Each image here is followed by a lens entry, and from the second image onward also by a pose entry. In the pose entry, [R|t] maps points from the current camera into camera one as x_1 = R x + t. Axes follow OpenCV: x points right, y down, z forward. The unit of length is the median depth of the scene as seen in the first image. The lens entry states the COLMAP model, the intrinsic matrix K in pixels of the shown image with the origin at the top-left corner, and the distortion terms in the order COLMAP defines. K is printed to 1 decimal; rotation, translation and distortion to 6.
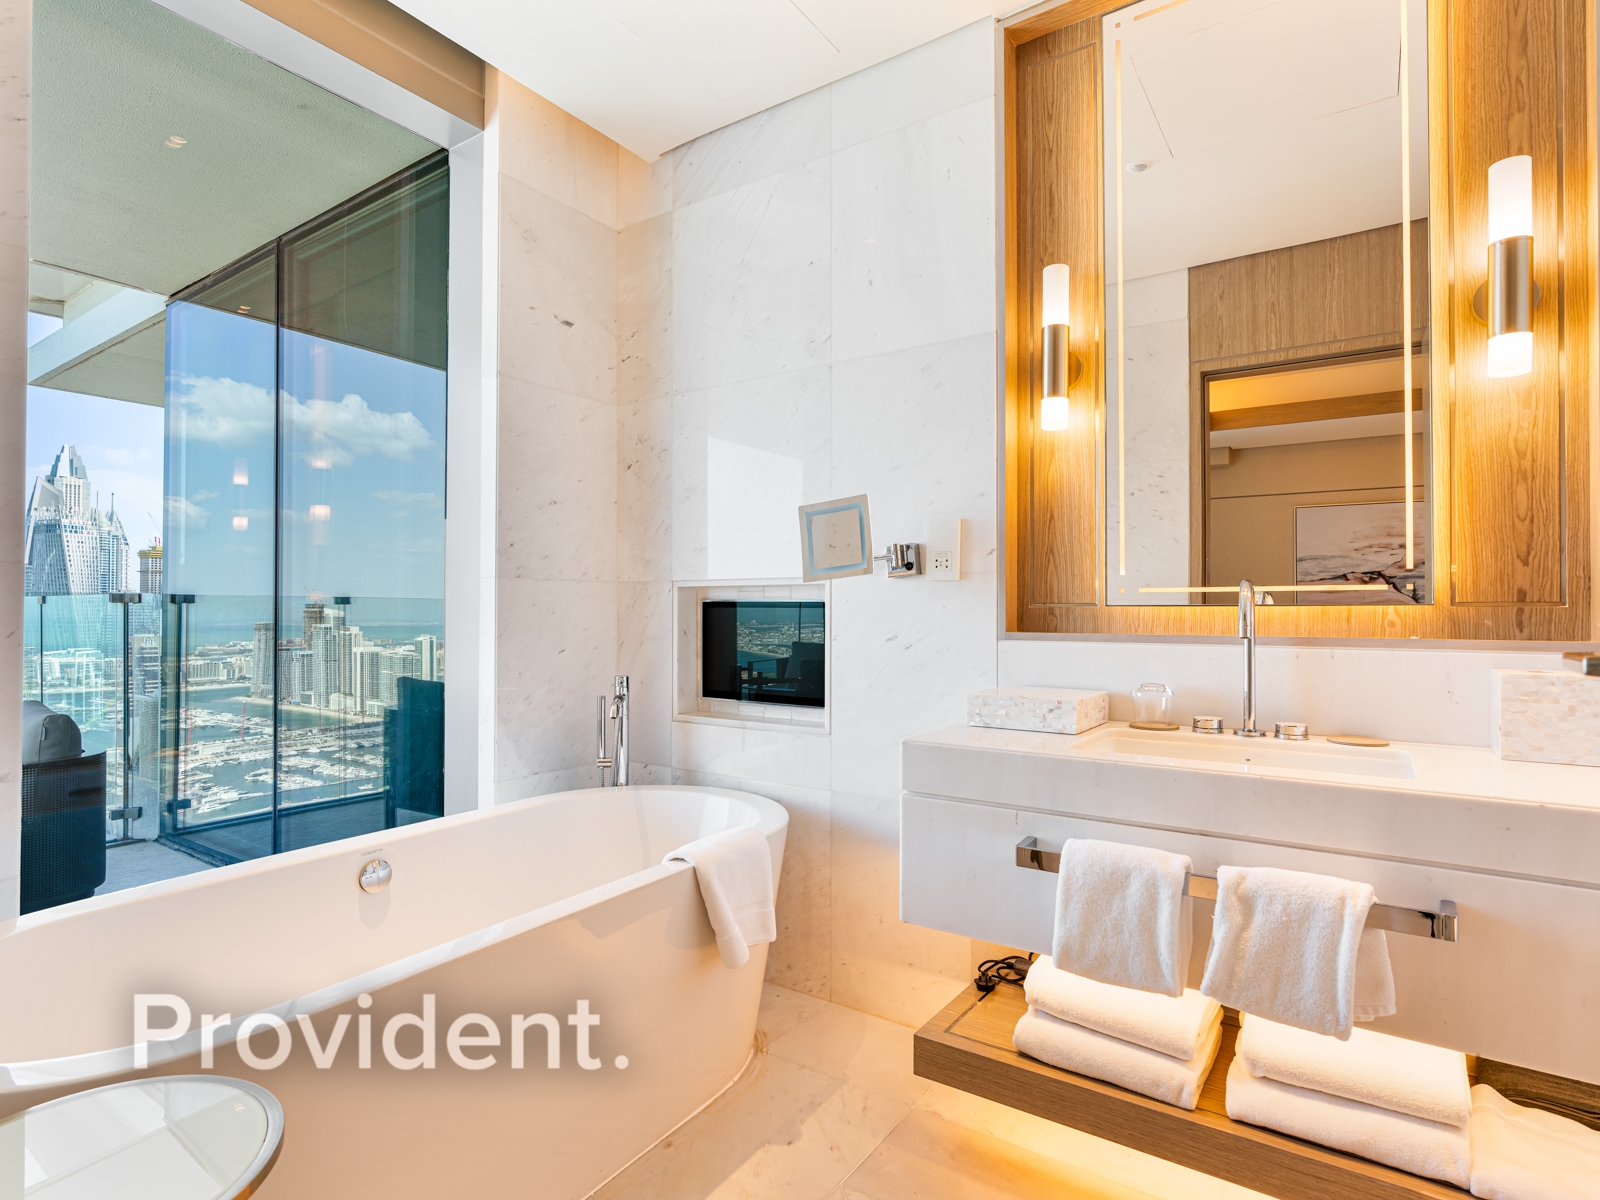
lens RADIAL K [[809.7, 0, 803.9], [0, 809.7, 602.5], [0, 0, 1]] dist [-0.015905, 0.000893]
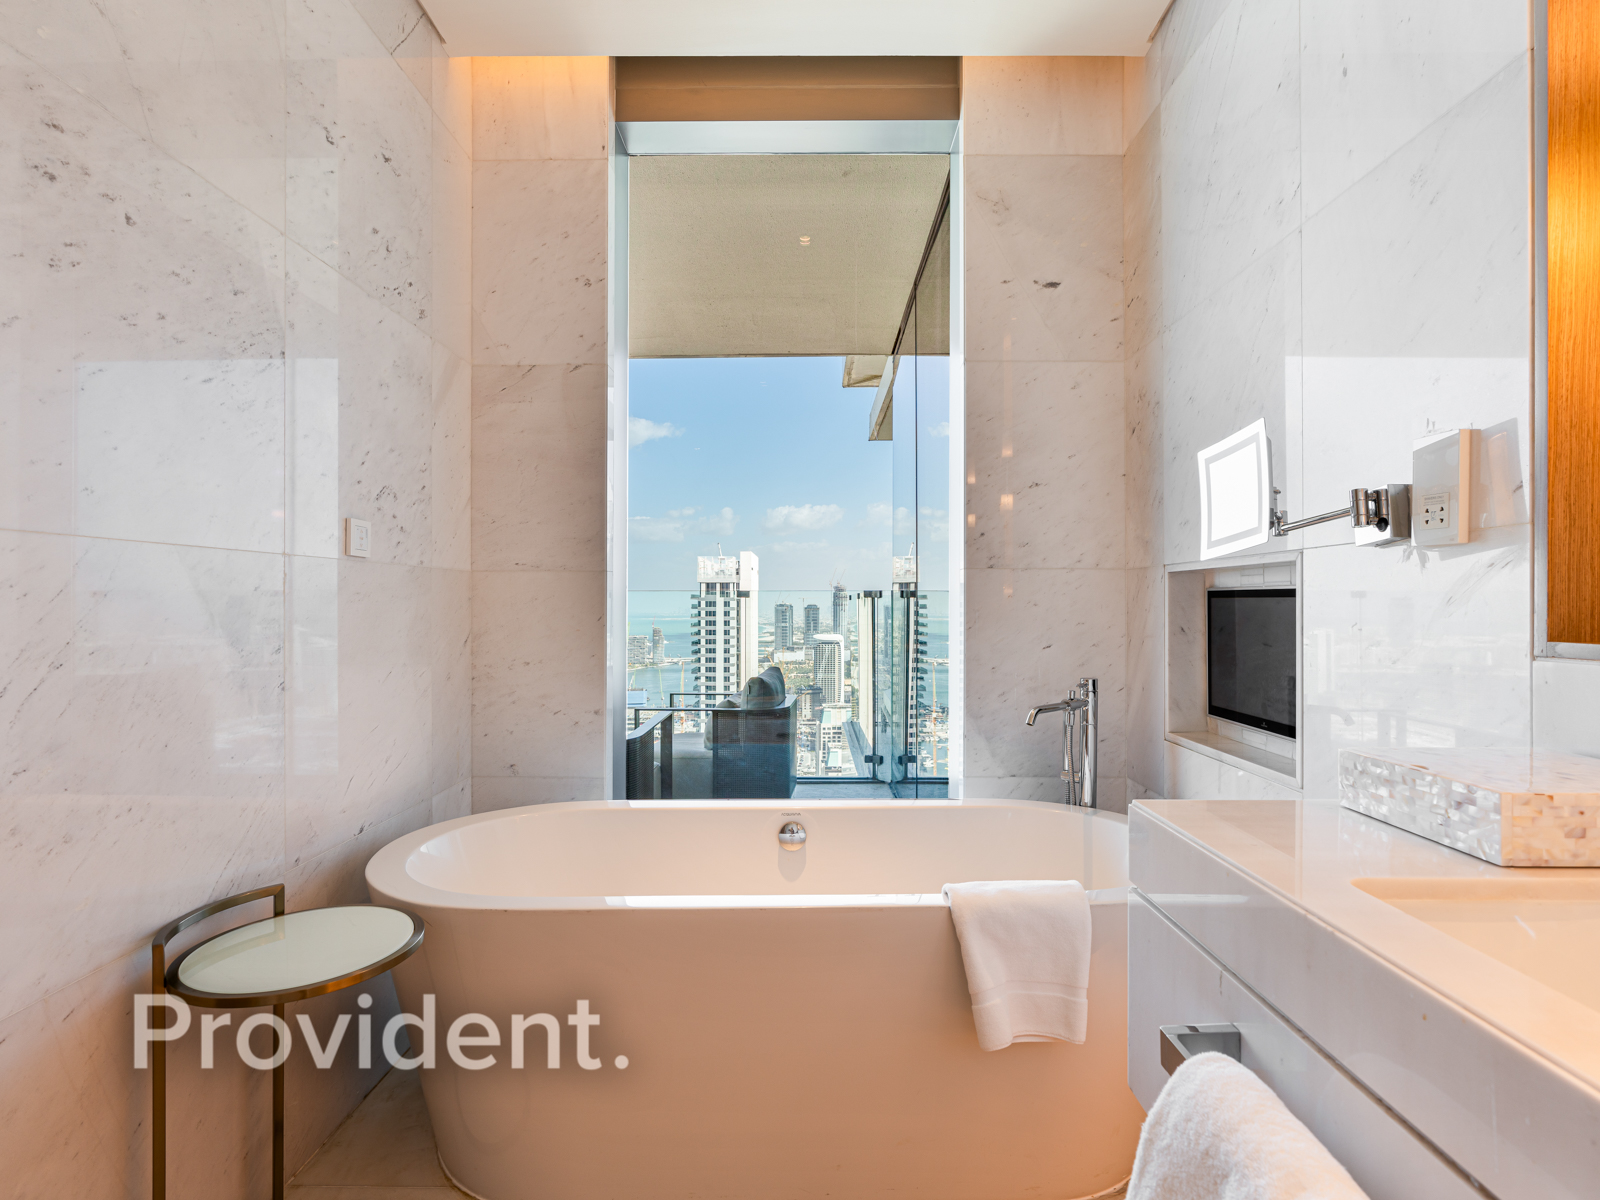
lens RADIAL K [[841.4, 0, 910.1], [0, 841.4, 598.8], [0, 0, 1]] dist [-0.003214, 0.000176]
pose [[0.572664, -0.006594, -0.819763, 0.386129], [0.009453, 0.999954, -0.001440, 0.005860], [0.819735, -0.006925, 0.572700, 0.327028]]
